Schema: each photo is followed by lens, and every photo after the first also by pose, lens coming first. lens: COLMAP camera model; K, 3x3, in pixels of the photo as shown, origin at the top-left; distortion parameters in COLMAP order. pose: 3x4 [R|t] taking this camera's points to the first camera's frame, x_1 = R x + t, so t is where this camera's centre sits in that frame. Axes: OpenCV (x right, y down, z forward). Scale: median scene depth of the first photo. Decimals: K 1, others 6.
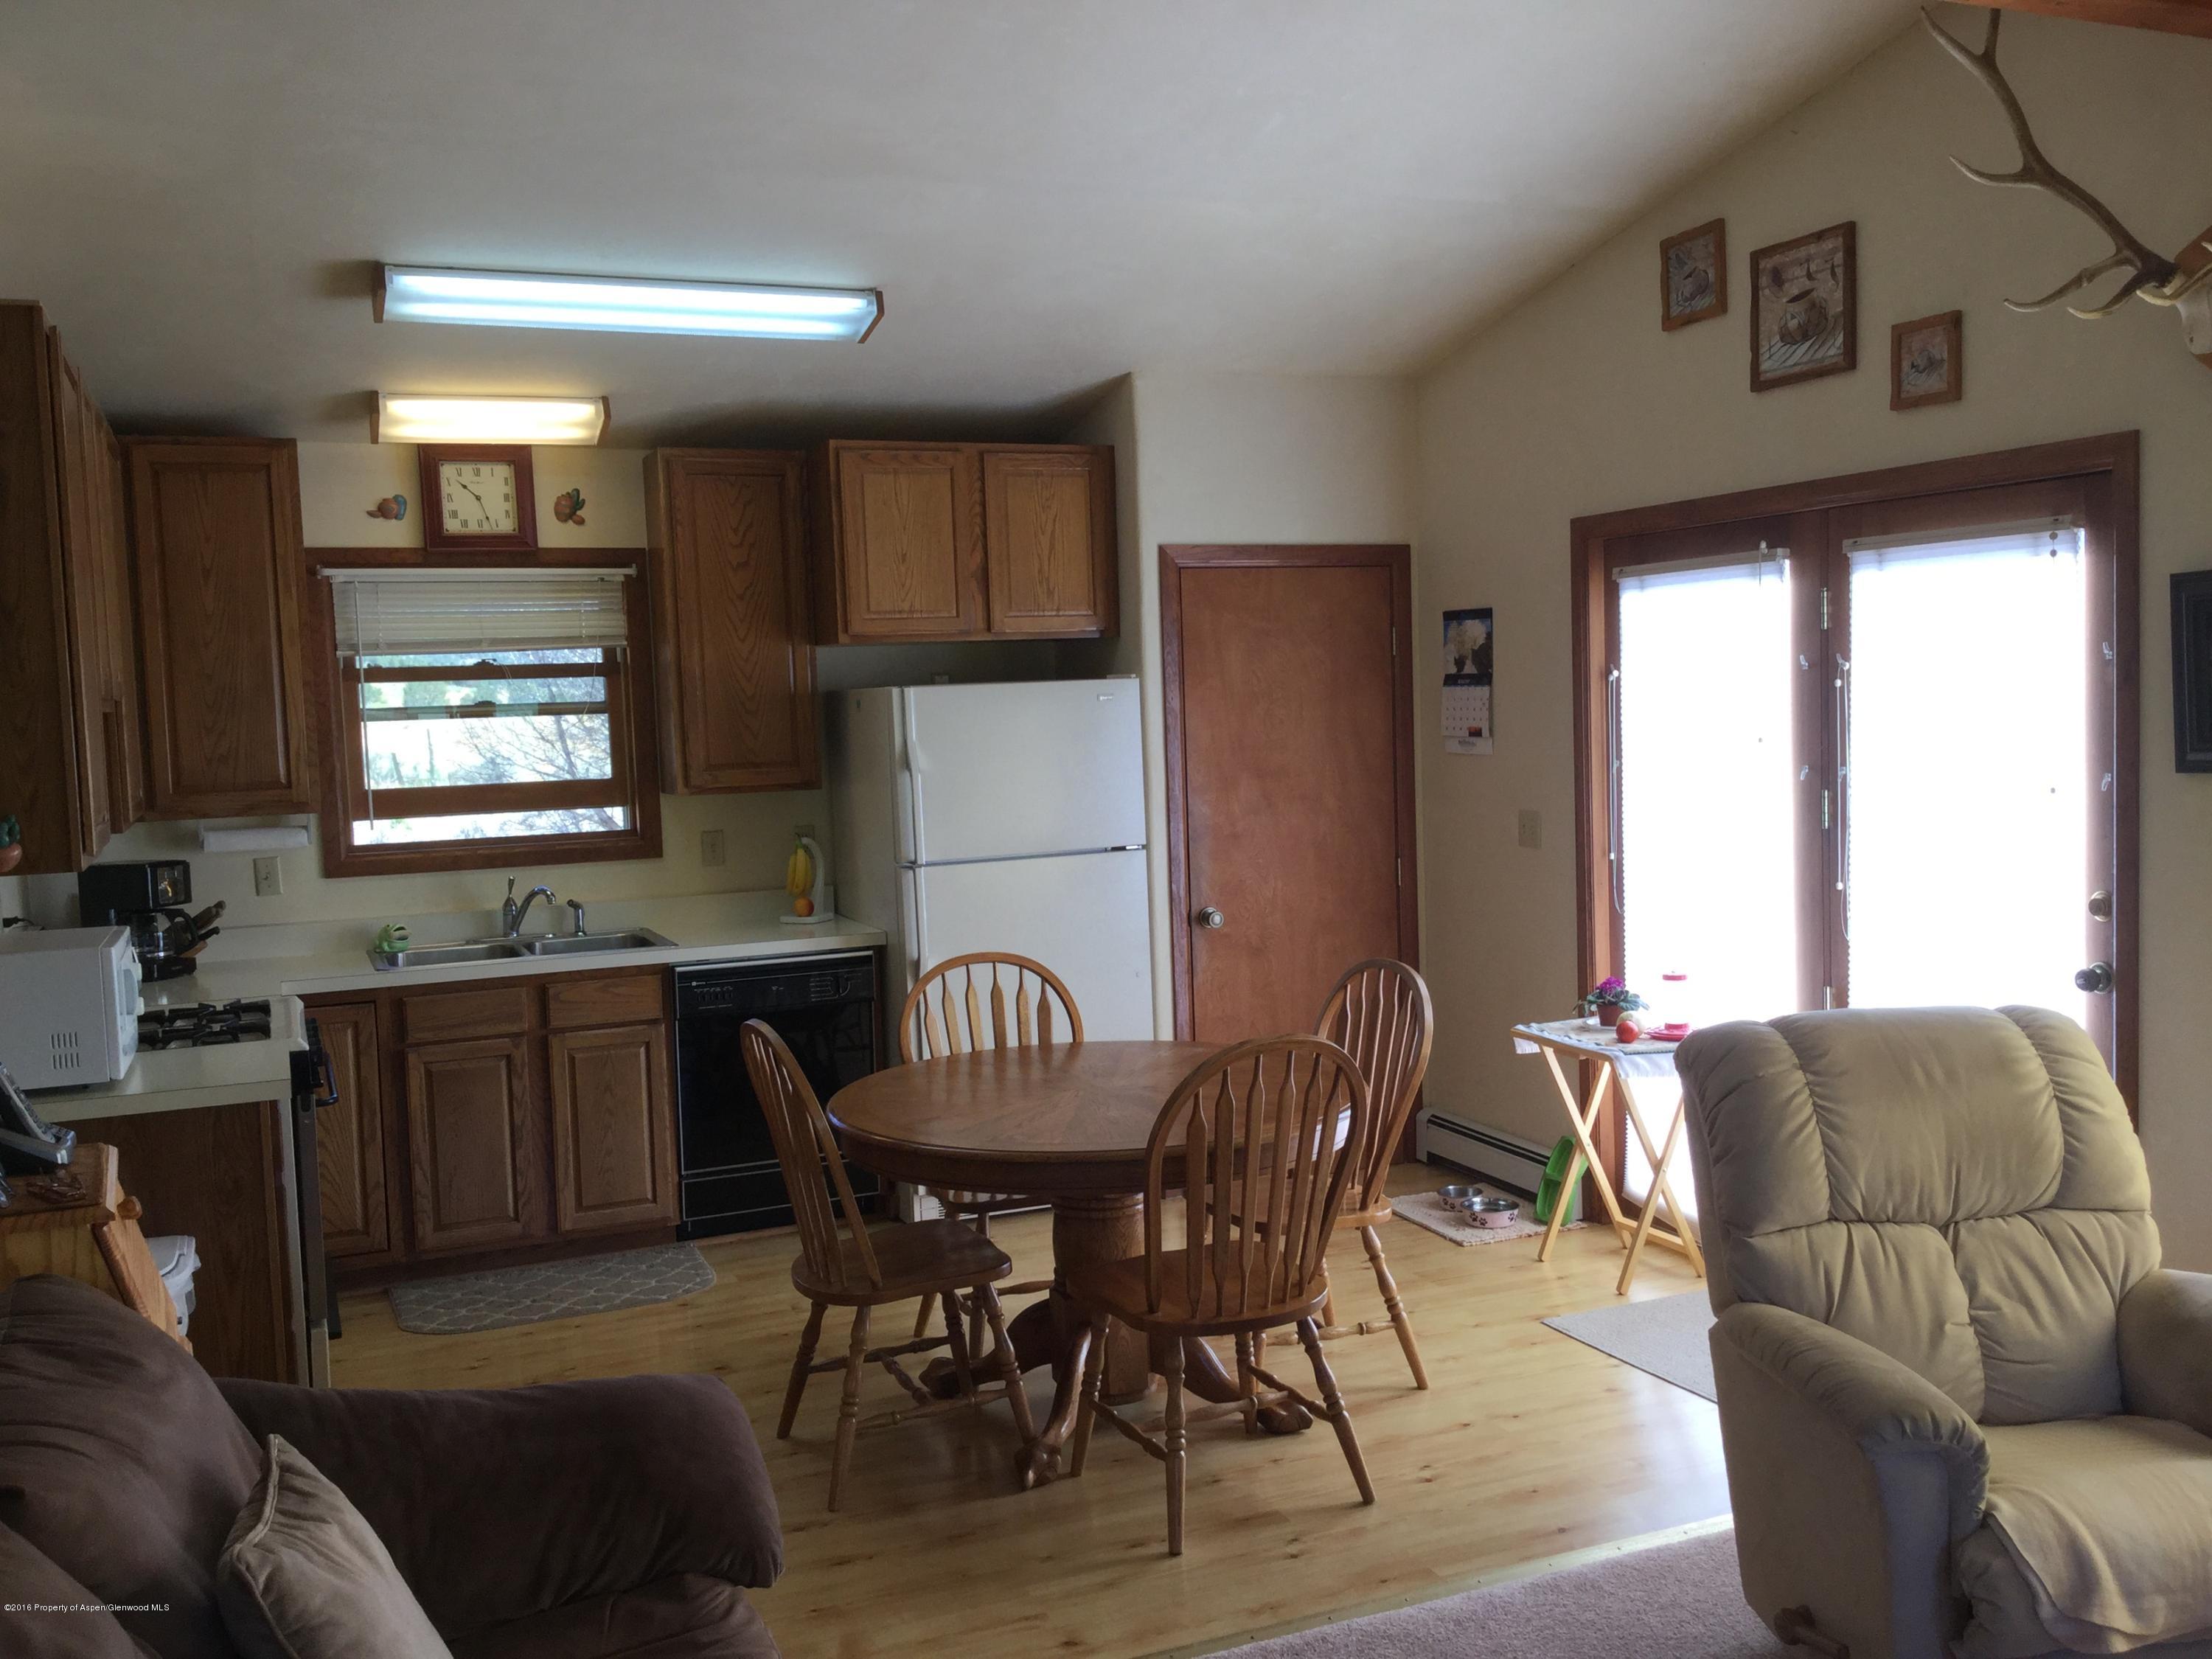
lens RADIAL K [[1983.5, 0, 1110.0], [0, 1983.5, 832.7], [0, 0, 1]] dist [0.135378, -0.281735]
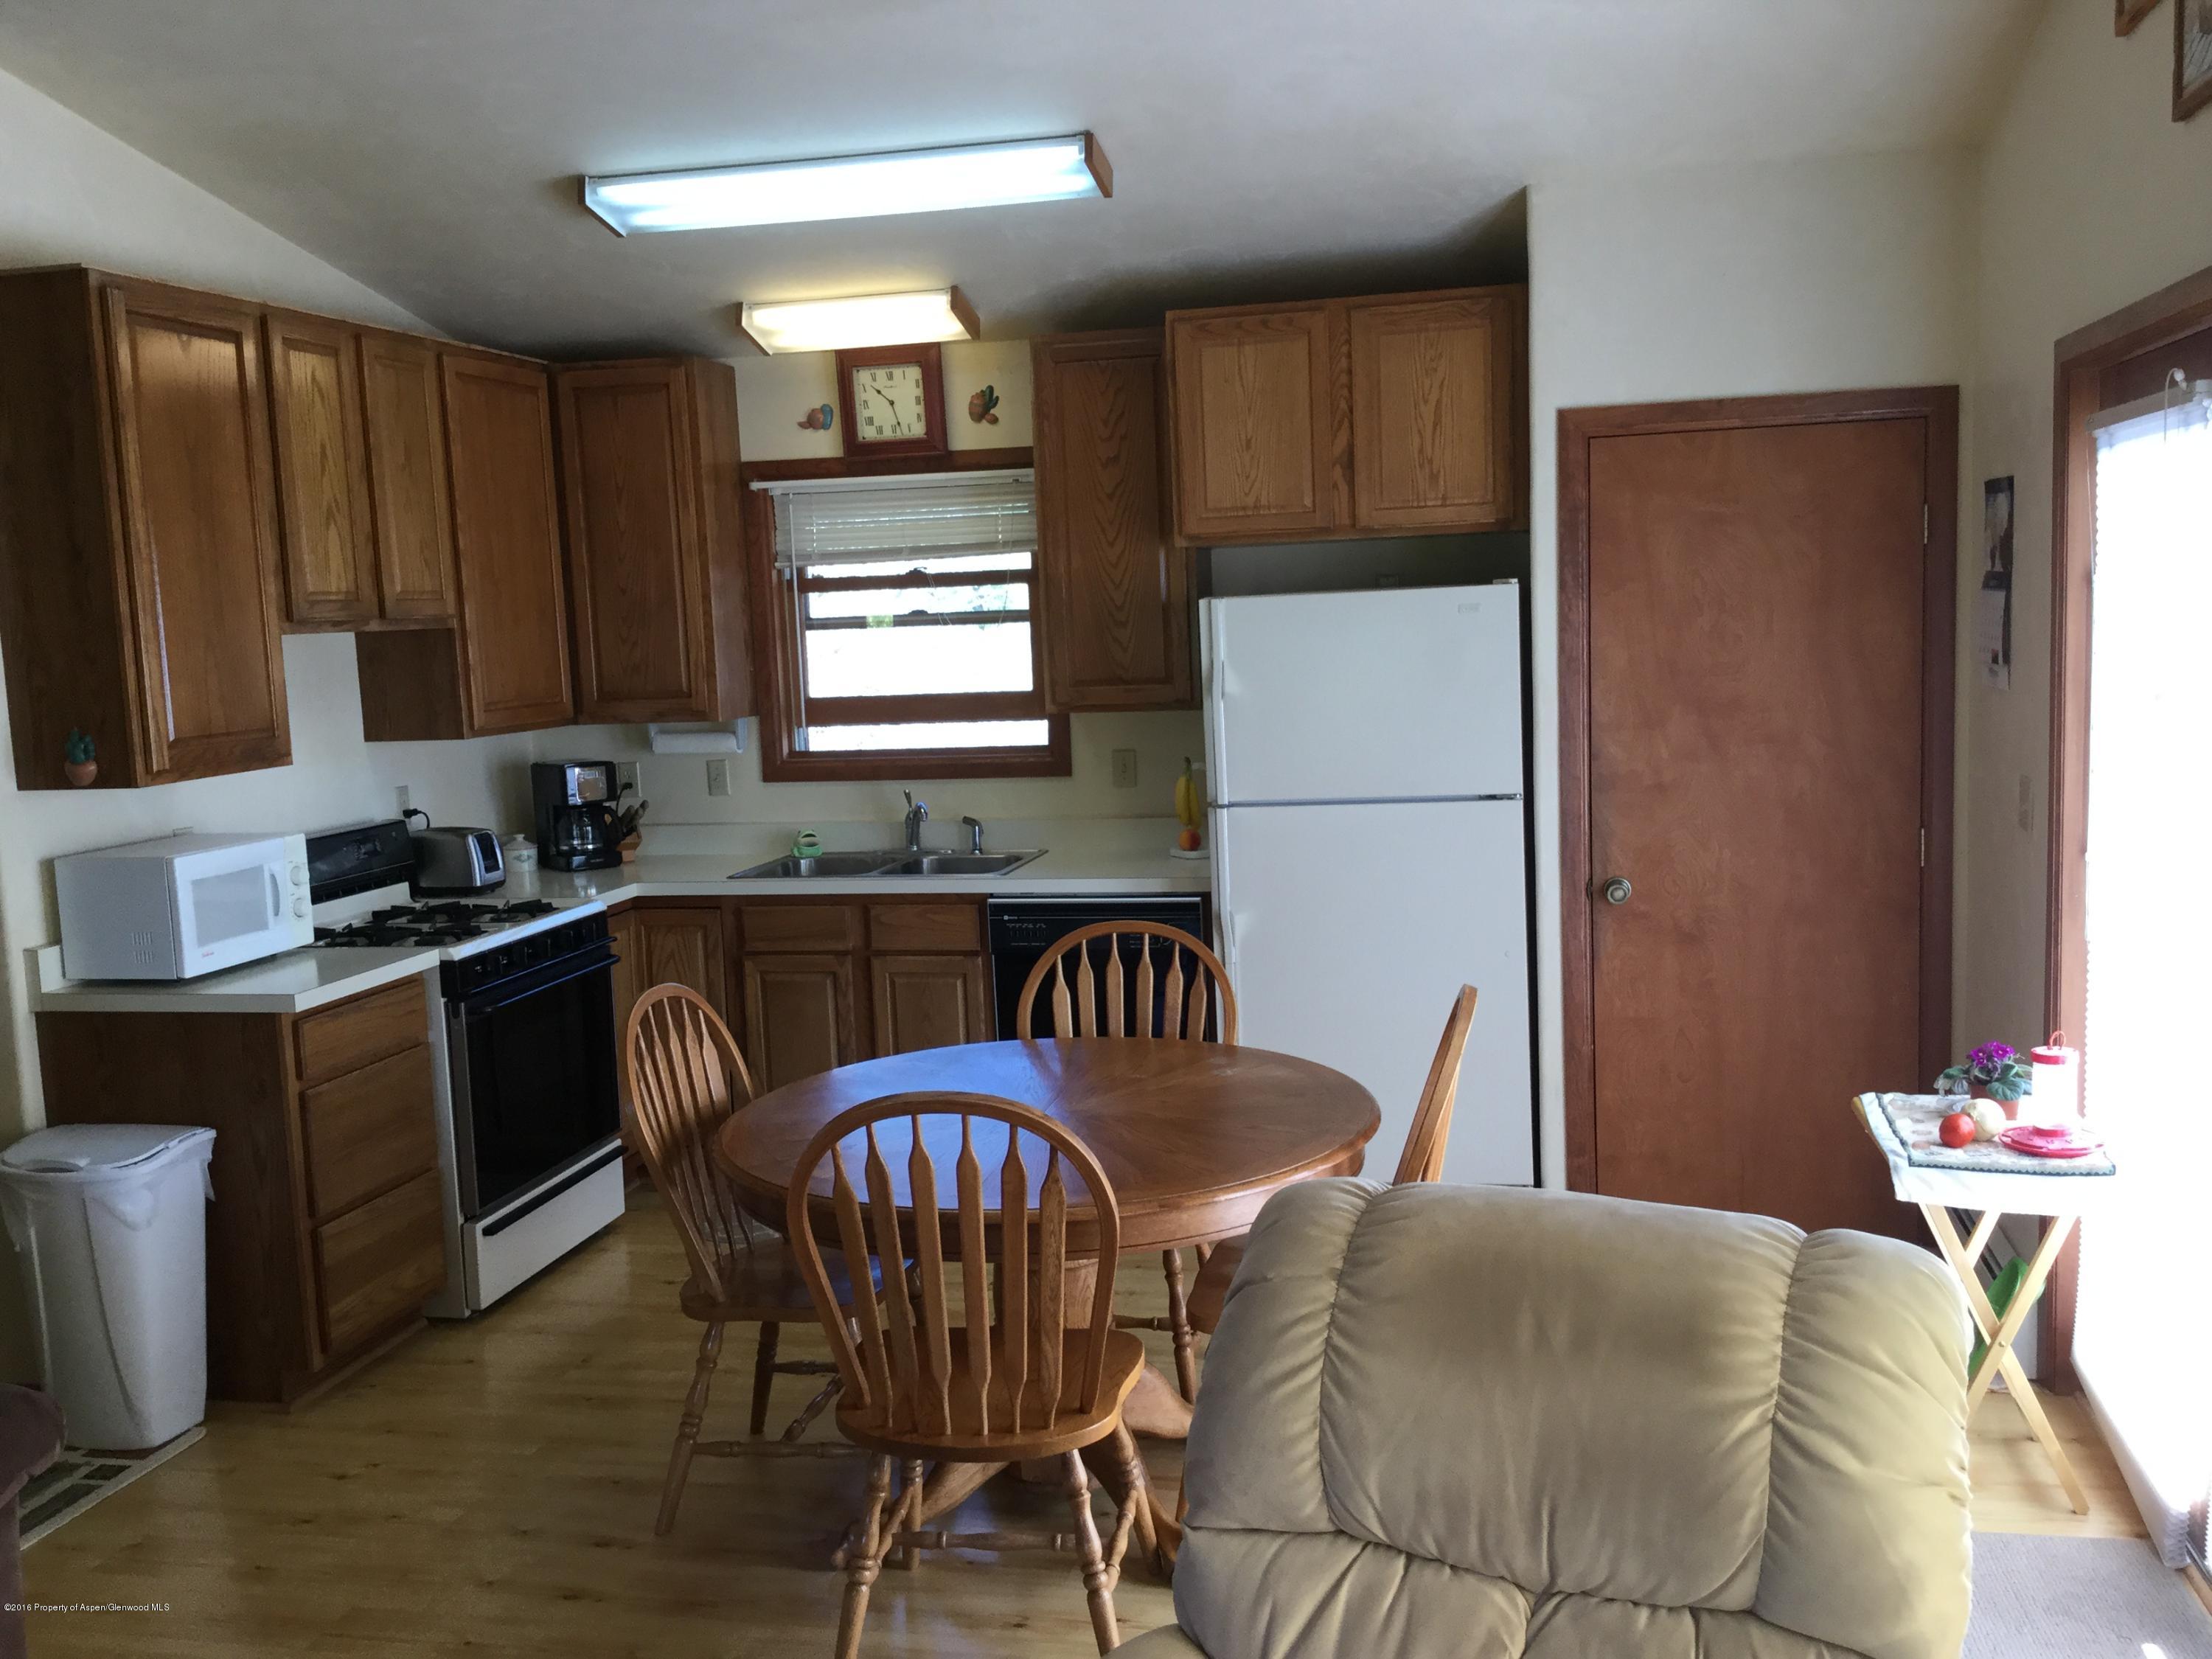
lens RADIAL K [[1983.5, 0, 1110.0], [0, 1983.5, 832.7], [0, 0, 1]] dist [0.135378, -0.281735]
pose [[0.815678, 0.068351, -0.574453, 0.348742], [-0.029511, 0.996619, 0.076678, -0.035369], [0.577752, -0.045592, 0.814938, 0.258023]]
